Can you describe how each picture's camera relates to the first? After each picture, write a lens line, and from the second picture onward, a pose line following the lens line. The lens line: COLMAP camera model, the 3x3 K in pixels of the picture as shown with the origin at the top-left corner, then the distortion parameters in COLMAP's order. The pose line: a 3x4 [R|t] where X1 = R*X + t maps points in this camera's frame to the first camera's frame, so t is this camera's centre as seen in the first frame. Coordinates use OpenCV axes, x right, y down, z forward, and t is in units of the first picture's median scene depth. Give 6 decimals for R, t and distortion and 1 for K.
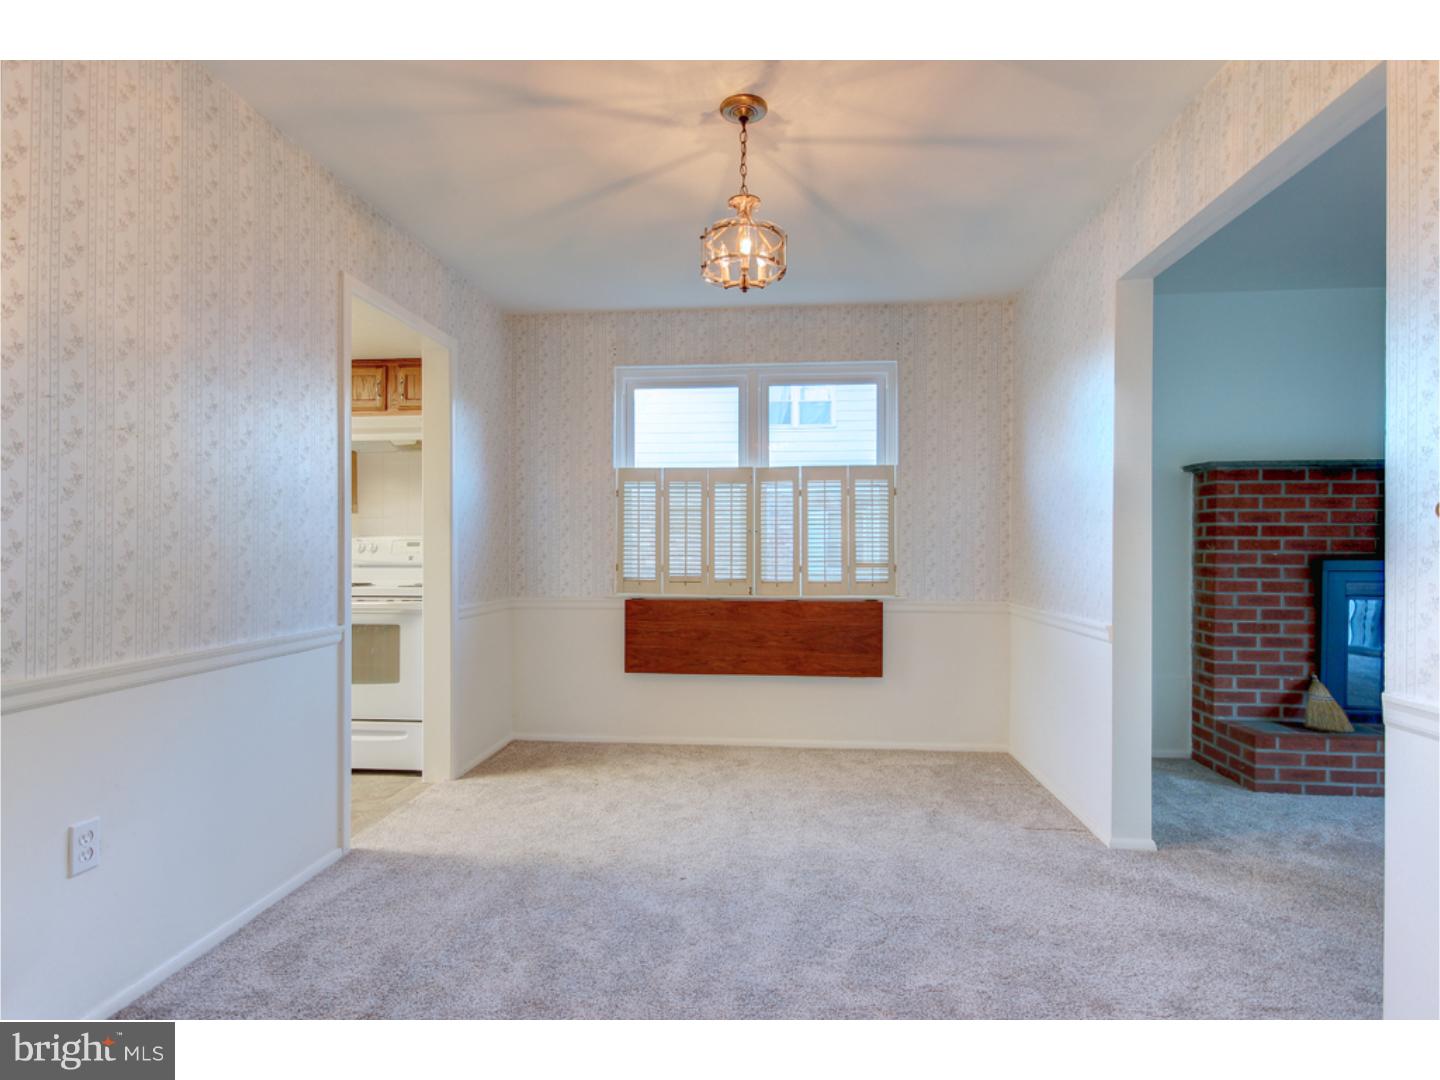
lens RADIAL K [[735.7, 0, 716.2], [0, 735.7, 542.9], [0, 0, 1]] dist [0.004792, 0.000200]
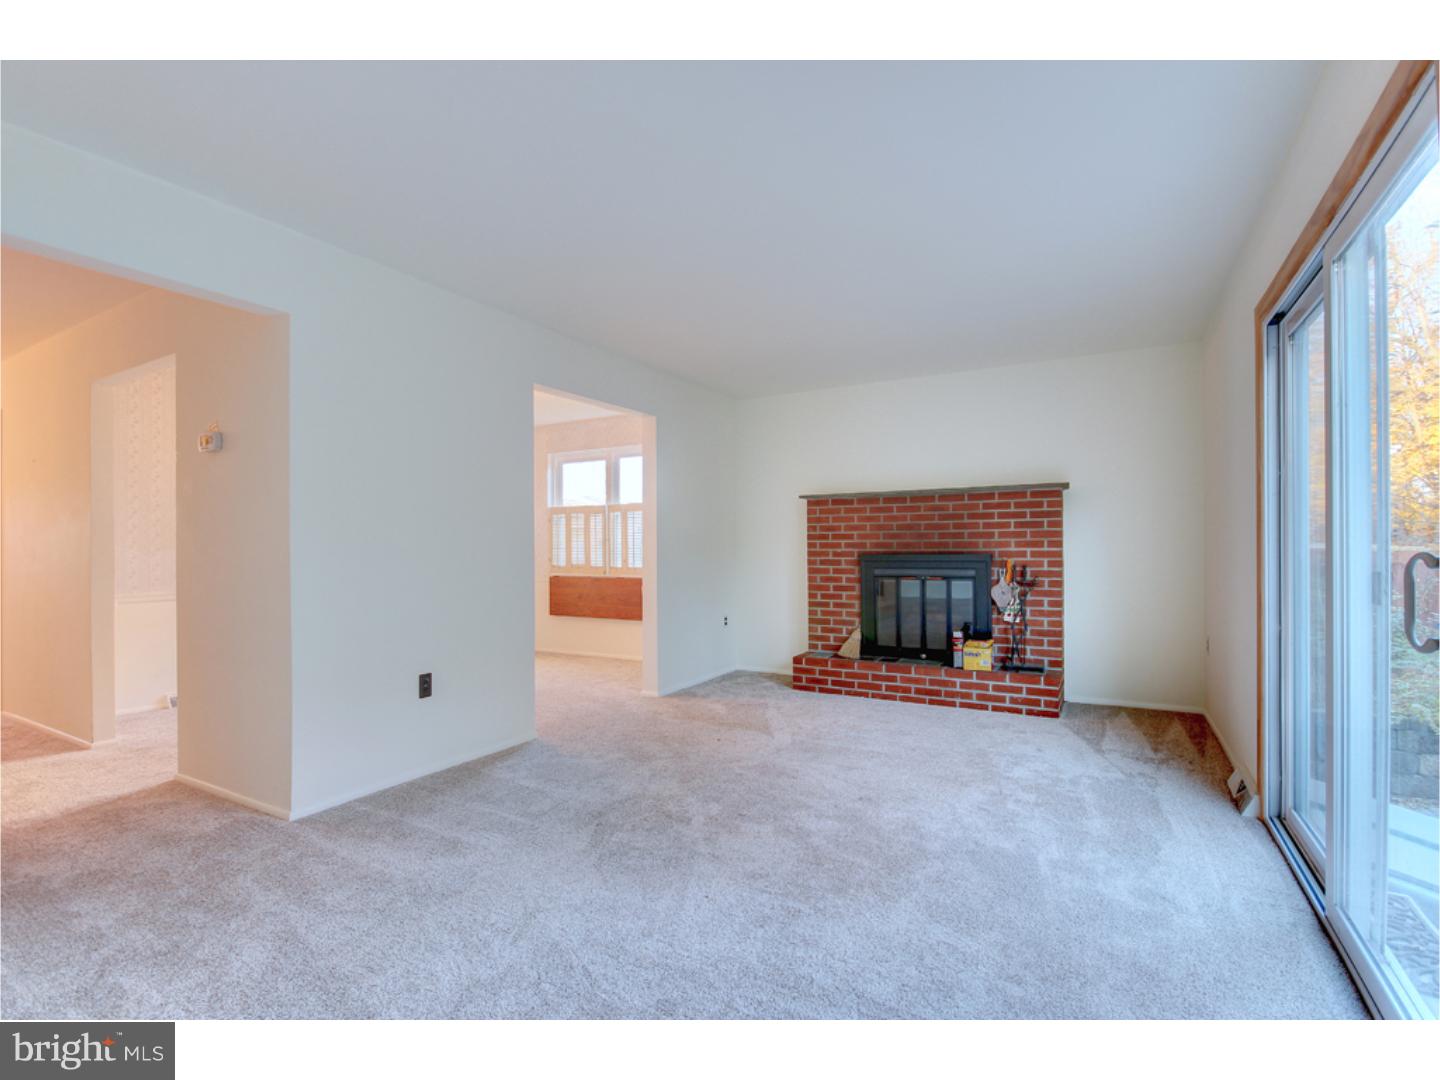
lens RADIAL K [[681.5, 0, 725.0], [0, 681.5, 543.4], [0, 0, 1]] dist [-0.001099, 0.000210]
pose [[0.913513, -0.006372, -0.406760, 1.080927], [-0.001955, 0.999797, -0.020052, 0.027696], [0.406805, 0.019113, 0.913315, -0.450085]]
